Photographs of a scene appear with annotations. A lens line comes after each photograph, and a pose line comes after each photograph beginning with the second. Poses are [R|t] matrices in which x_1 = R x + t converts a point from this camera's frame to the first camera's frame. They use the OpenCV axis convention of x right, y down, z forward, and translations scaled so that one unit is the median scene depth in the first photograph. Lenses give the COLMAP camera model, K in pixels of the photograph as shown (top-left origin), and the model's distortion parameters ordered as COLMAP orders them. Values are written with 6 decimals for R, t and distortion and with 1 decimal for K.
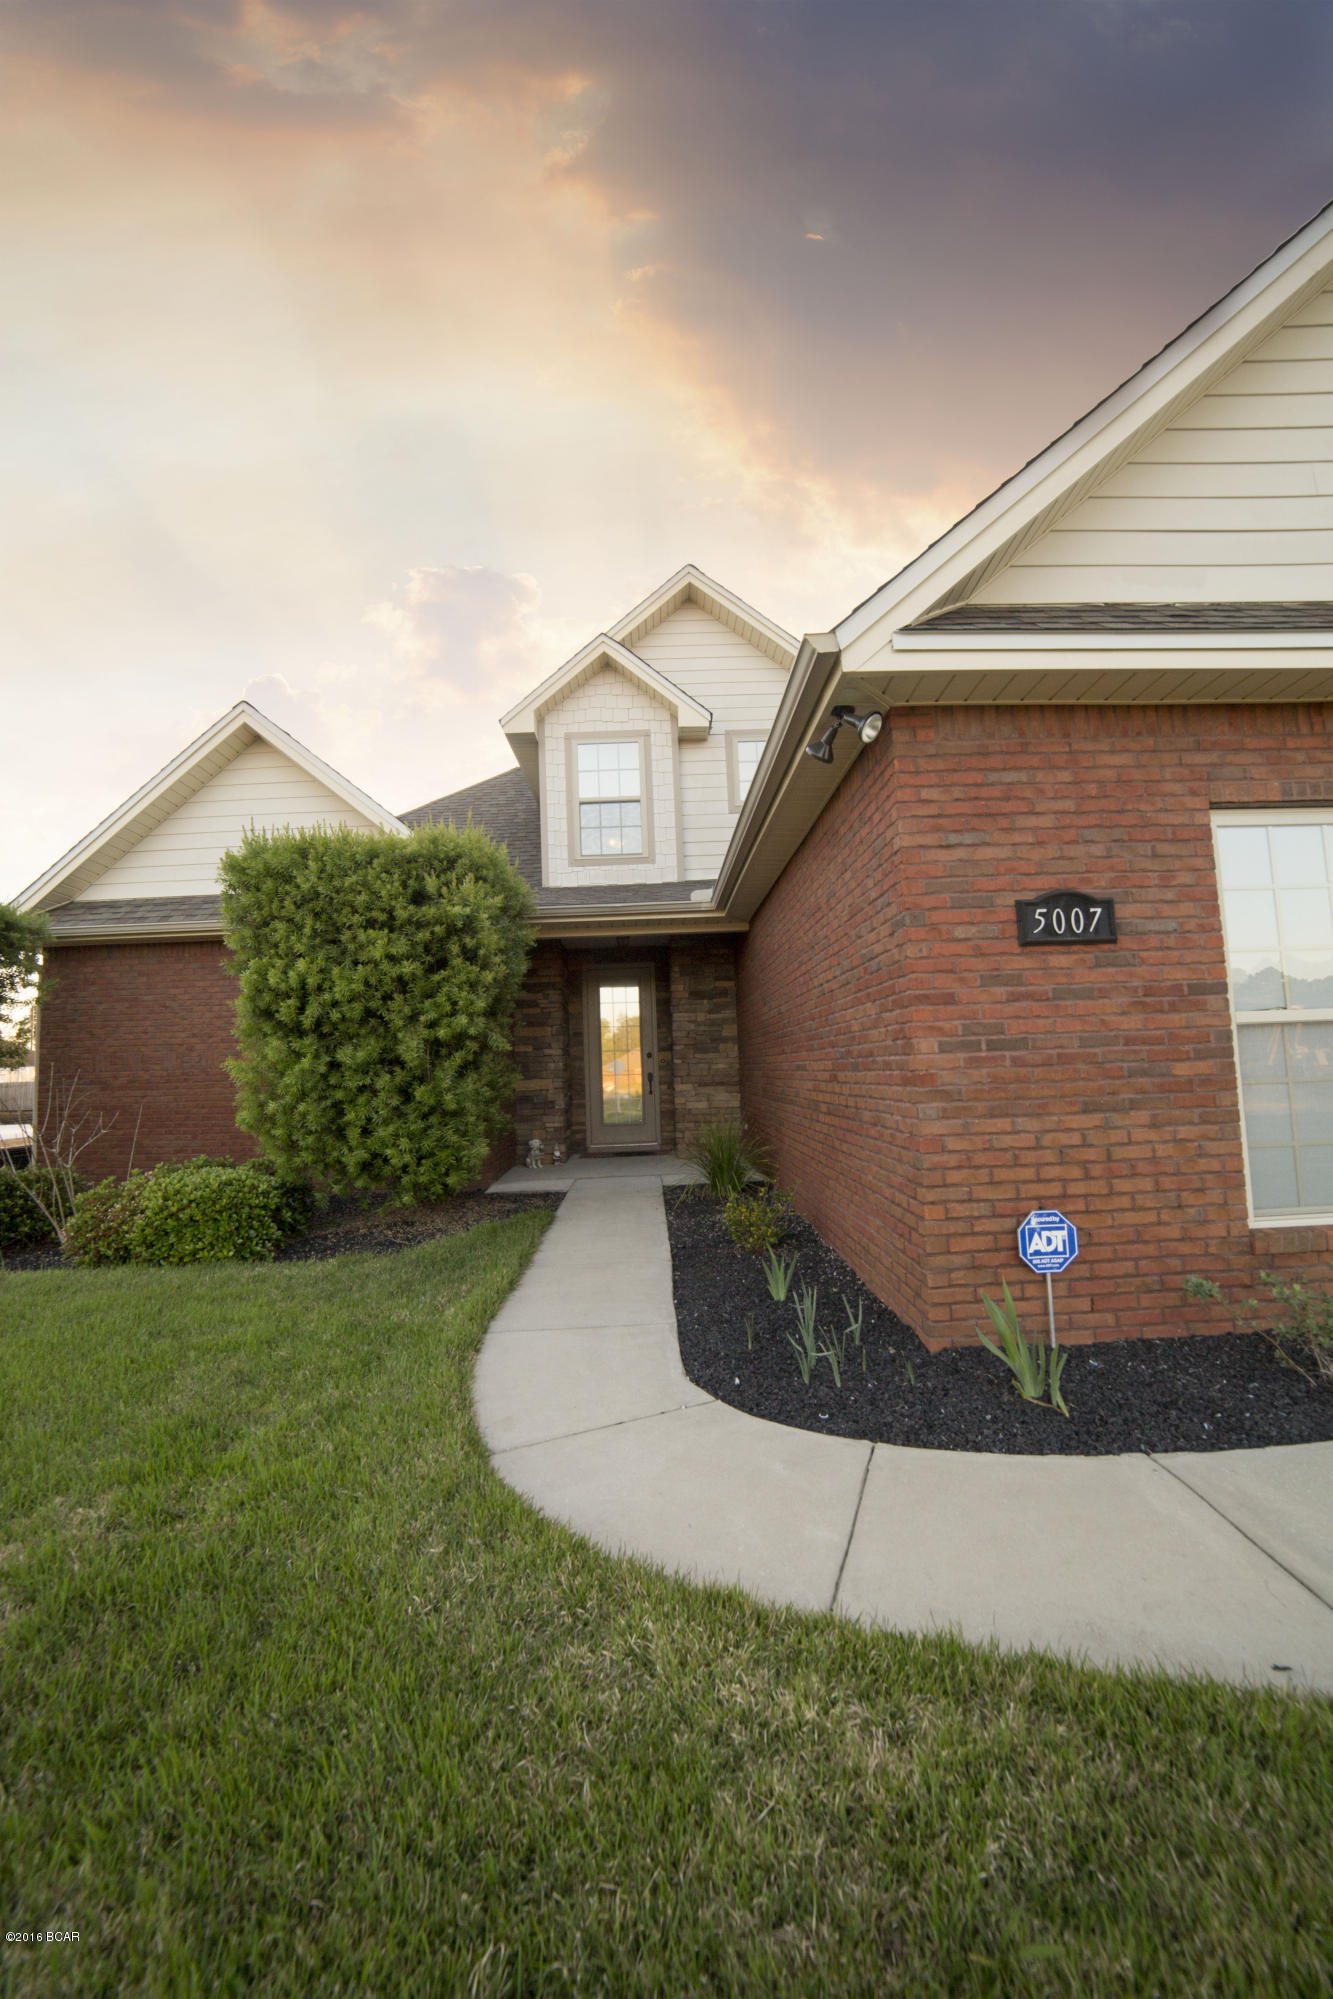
lens RADIAL K [[767.1, 0, 666.5], [0, 767.1, 999.5], [0, 0, 1]] dist [-0.046107, -0.000032]
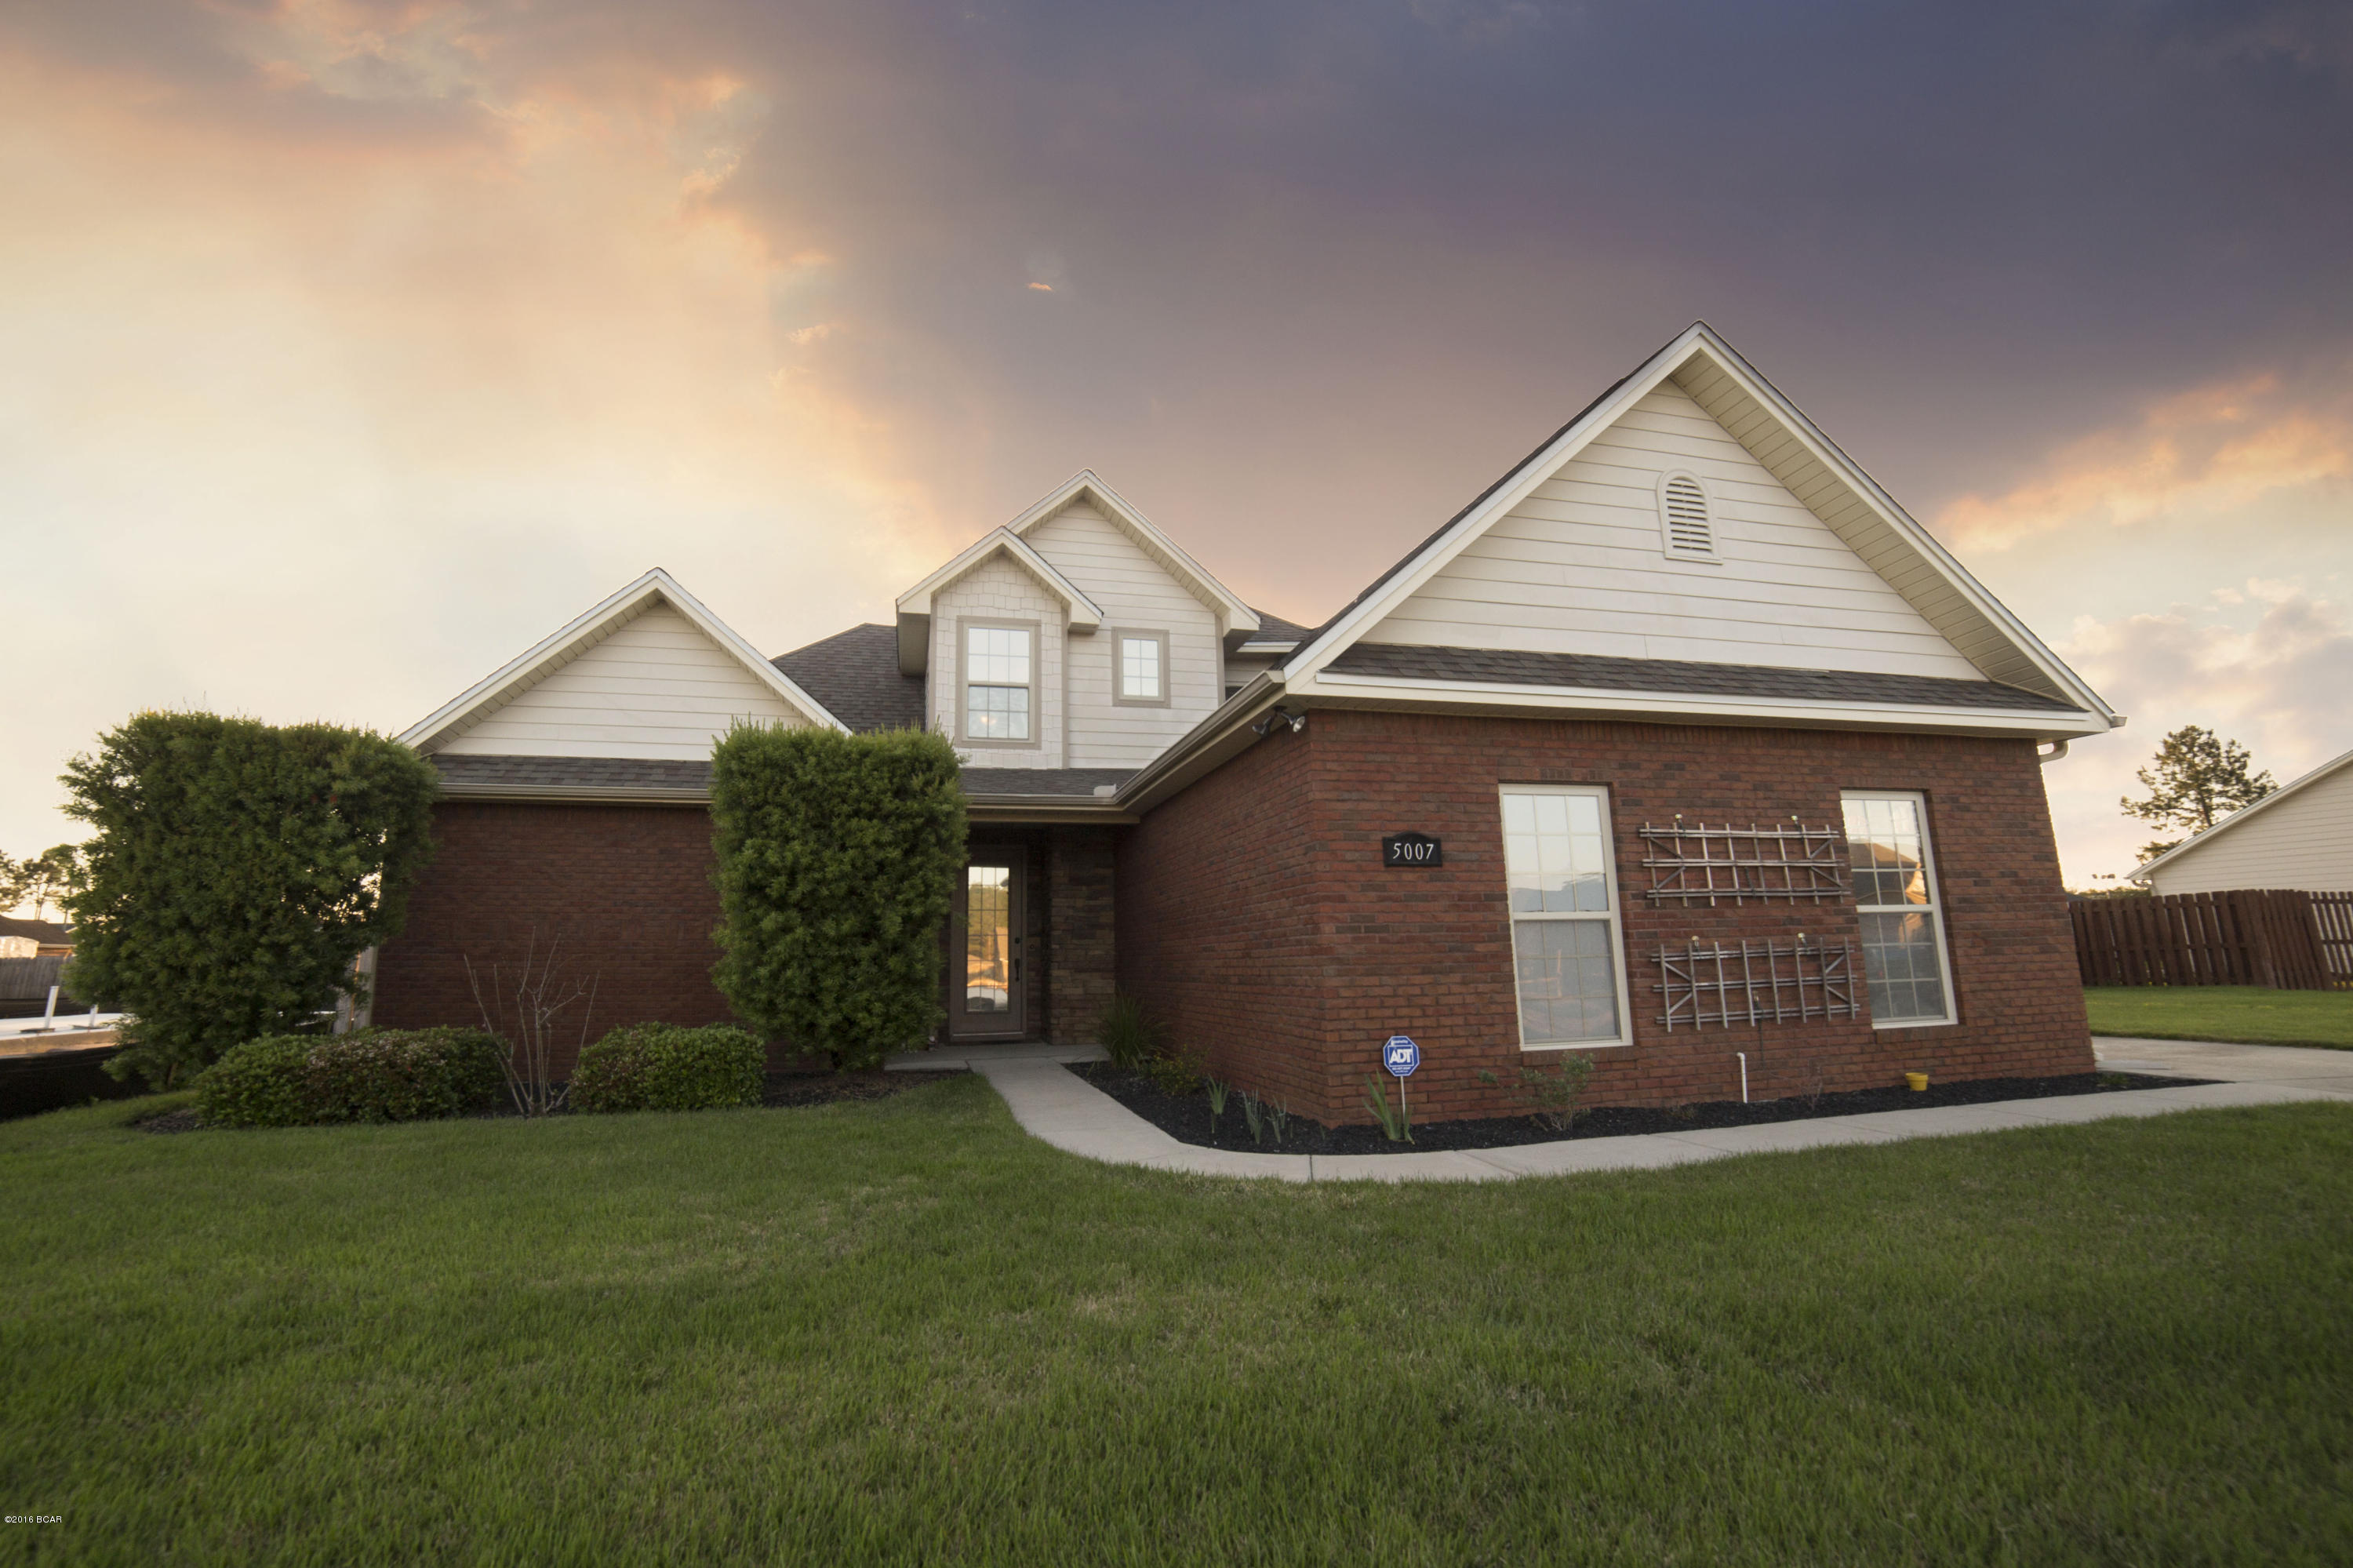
lens RADIAL K [[994.1, 0, 1133.6], [0, 994.1, 759.2], [0, 0, 1]] dist [-0.036290, 0.000126]
pose [[0.977079, 0.062422, 0.203521, -0.348823], [-0.037491, 0.991558, -0.124129, -0.011582], [-0.209551, 0.113653, 0.971170, -0.669106]]
